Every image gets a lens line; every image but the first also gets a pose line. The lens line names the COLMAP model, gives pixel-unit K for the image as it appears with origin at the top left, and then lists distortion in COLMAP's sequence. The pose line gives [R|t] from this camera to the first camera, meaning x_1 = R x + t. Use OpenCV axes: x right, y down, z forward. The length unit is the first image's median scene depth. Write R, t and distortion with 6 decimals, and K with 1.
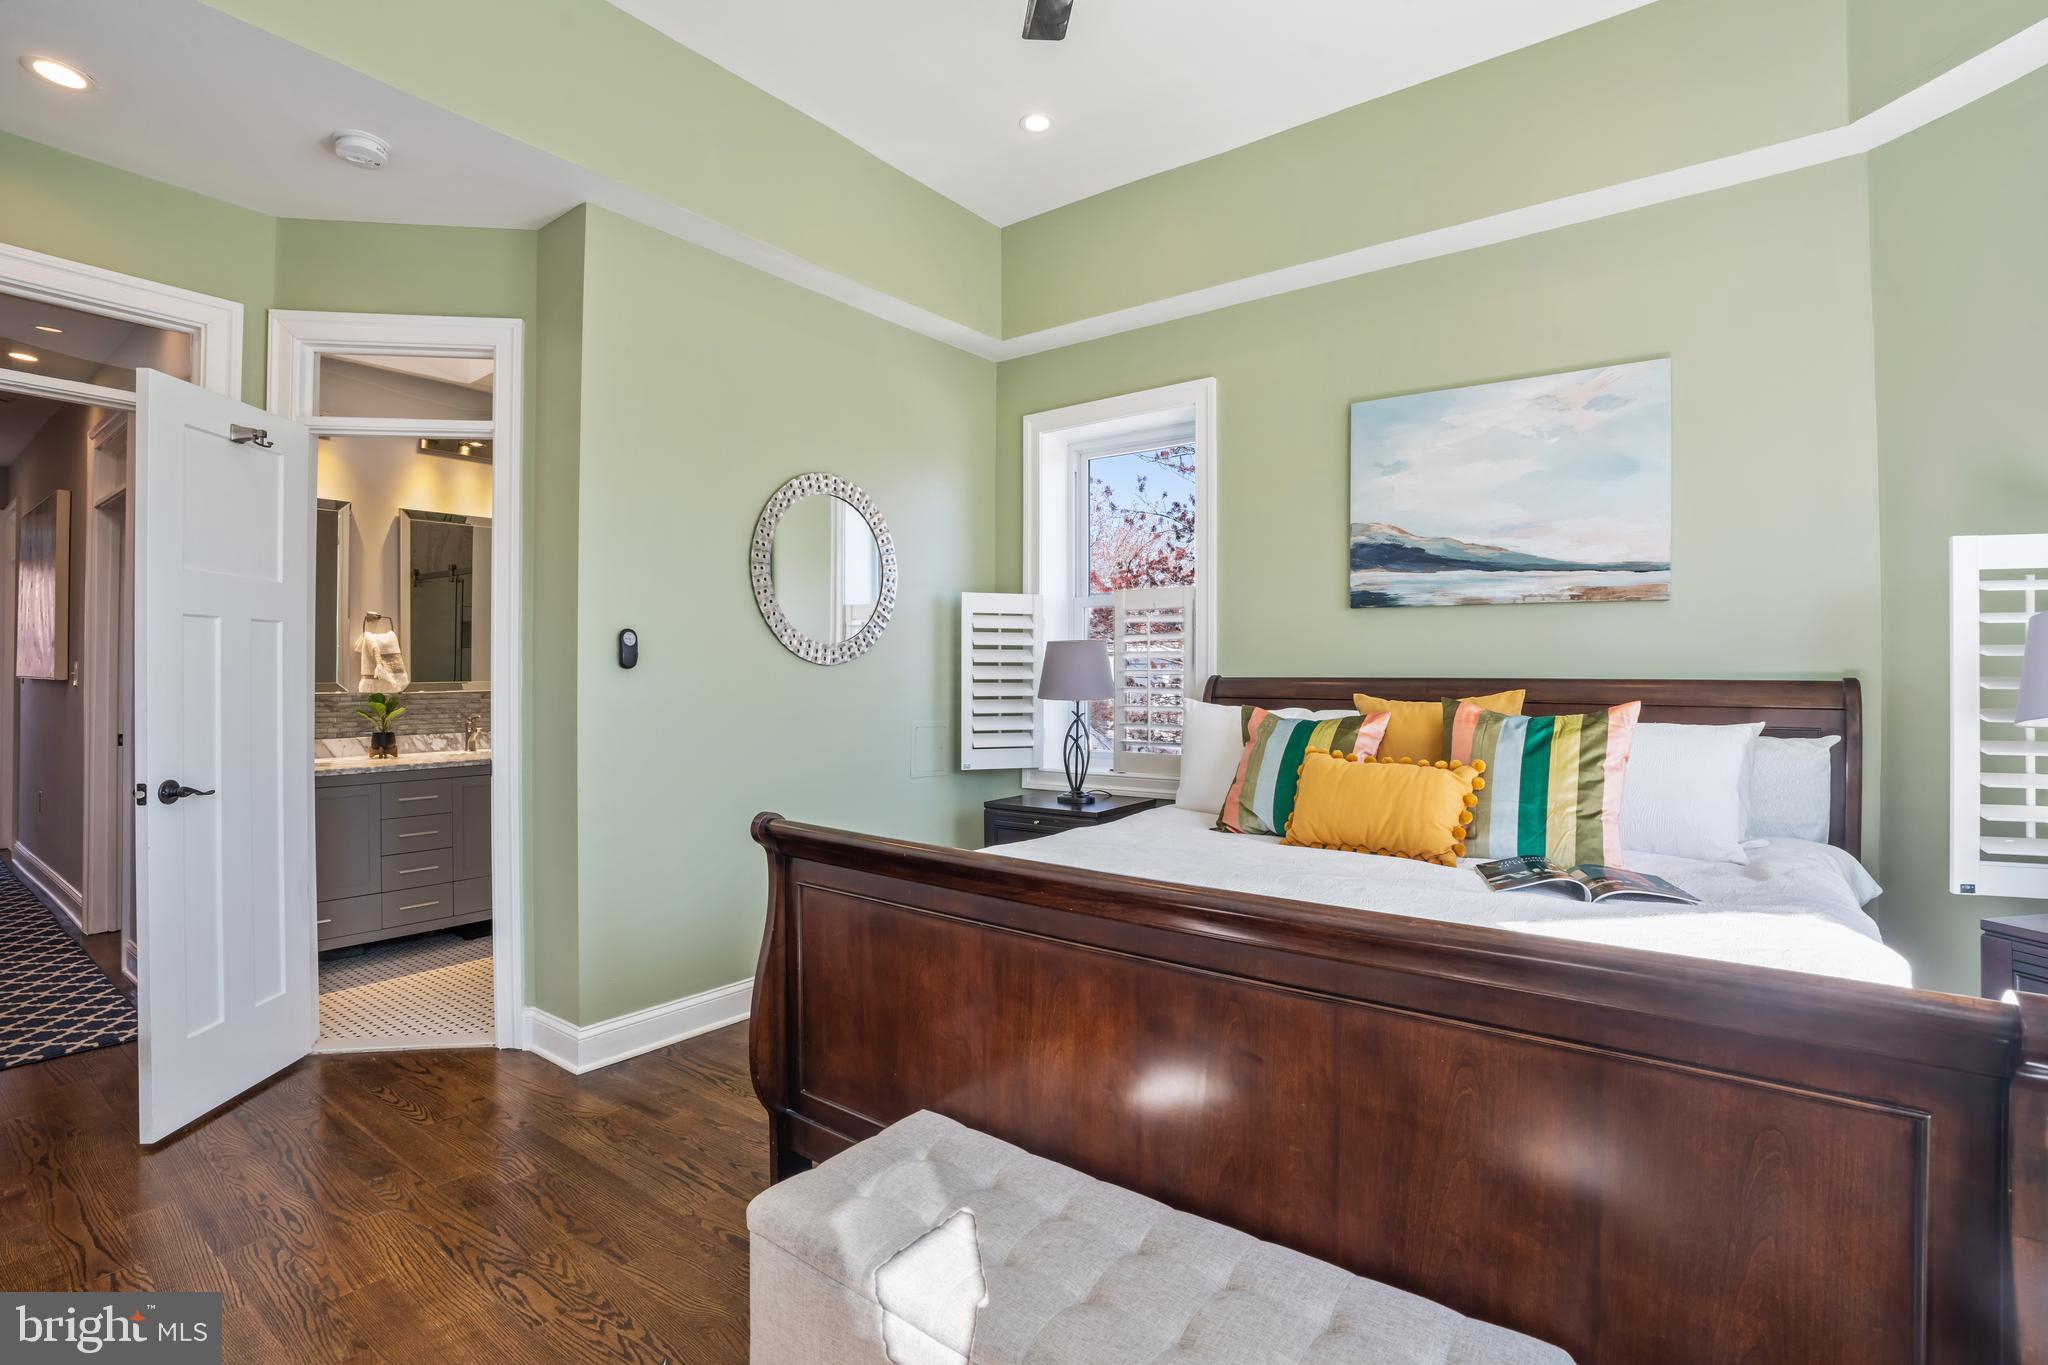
lens RADIAL K [[958.9, 0, 1024.0], [0, 958.9, 682.5], [0, 0, 1]] dist [-0.000916, 0.000051]
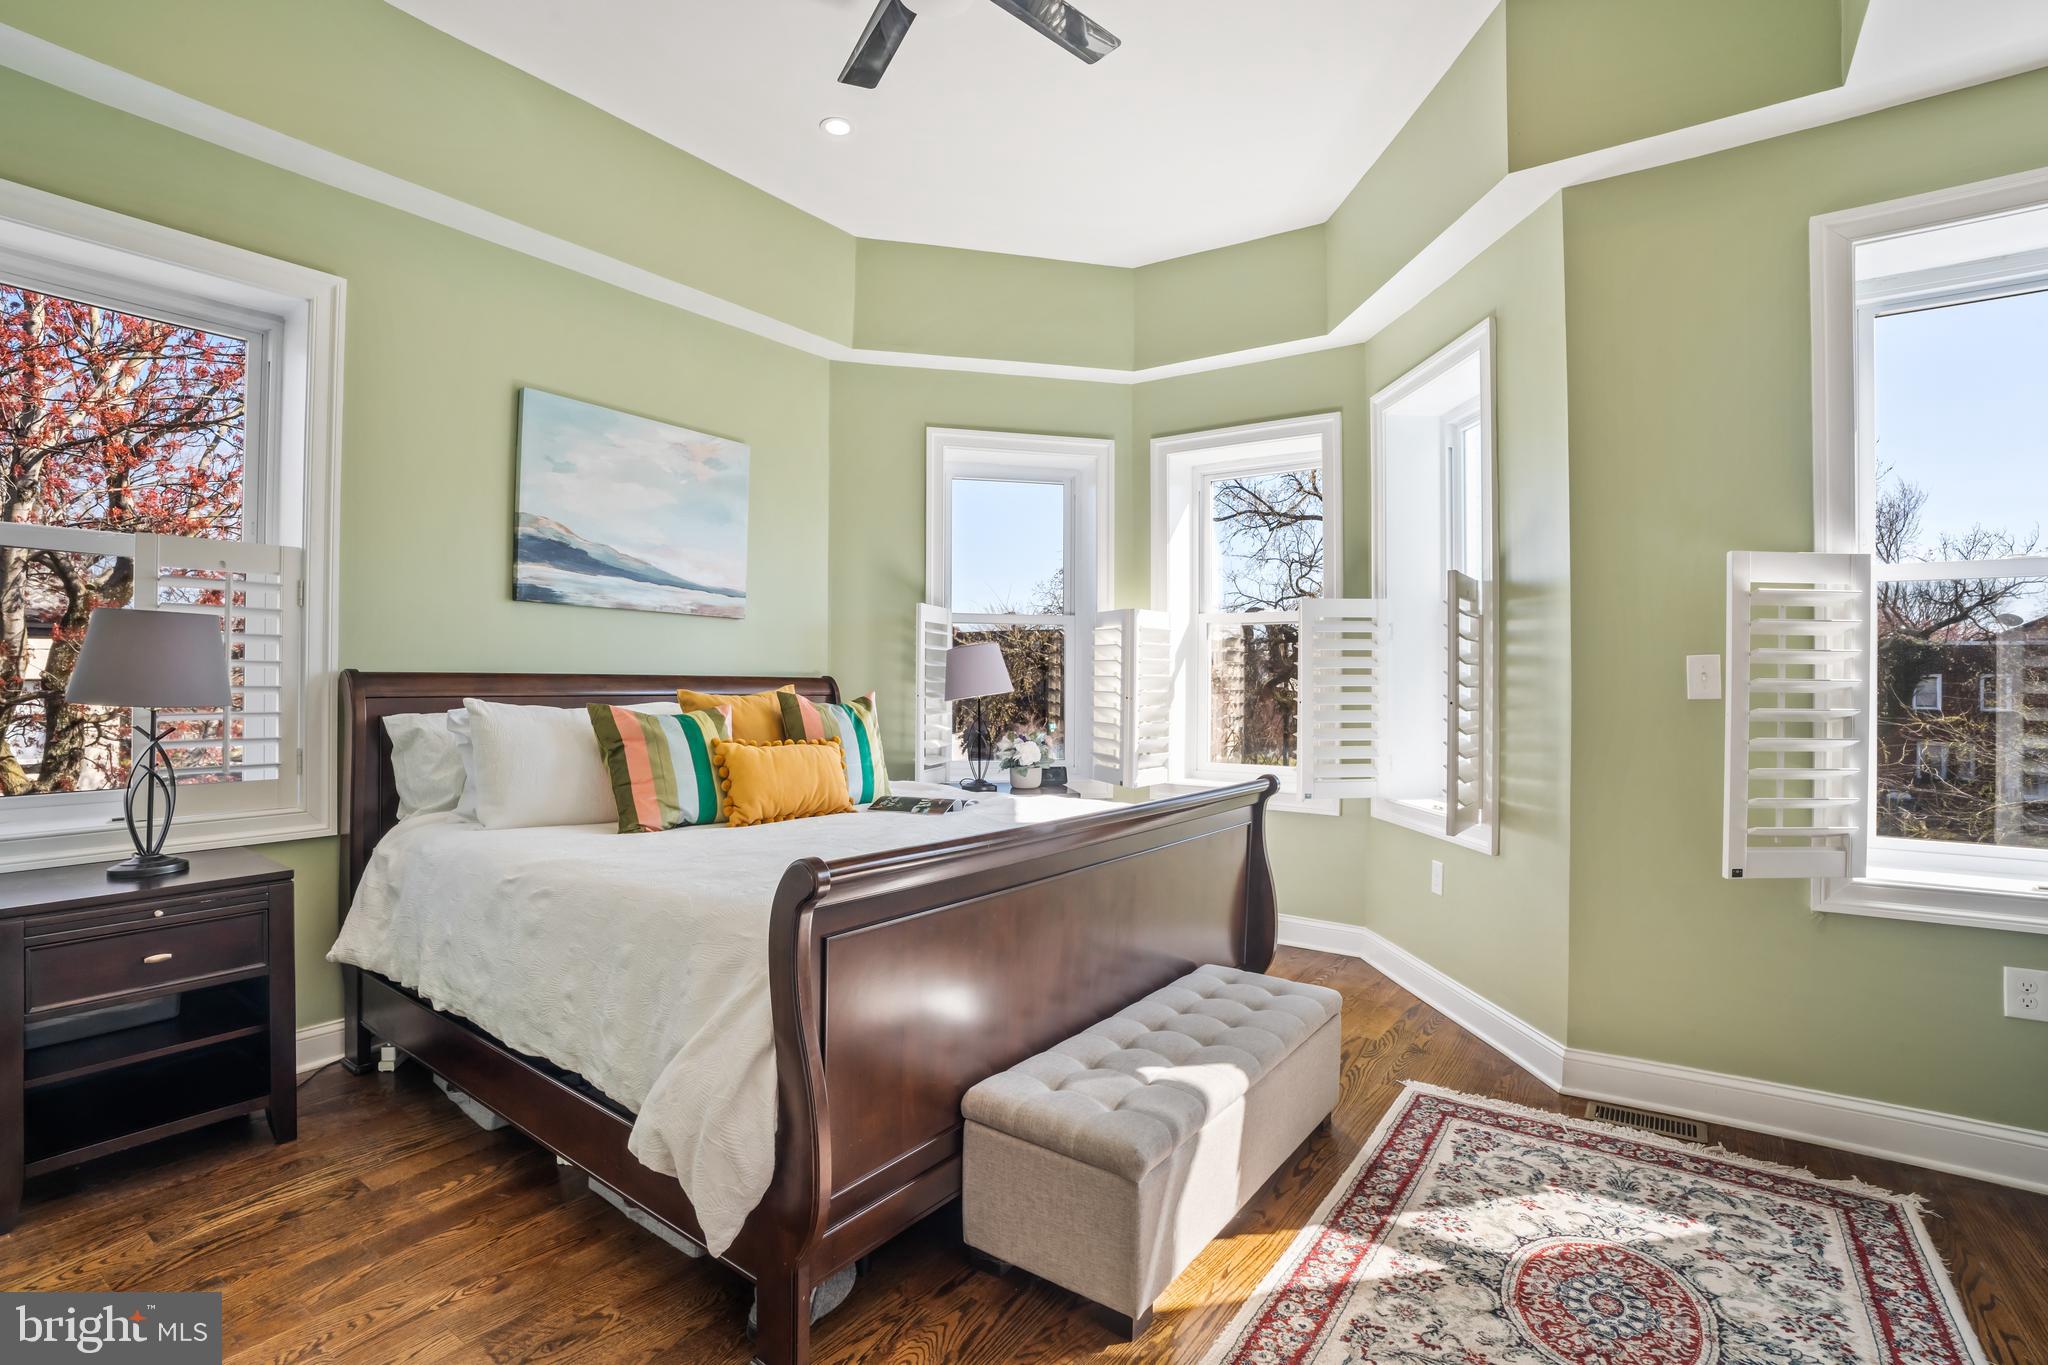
lens RADIAL K [[958.9, 0, 1024.0], [0, 958.9, 682.5], [0, 0, 1]] dist [-0.000916, 0.000051]
pose [[0.041028, 0.000645, 0.999158, -0.602058], [0.005164, 0.999986, -0.000858, 0.006980], [-0.999145, 0.005195, 0.041024, 0.471613]]
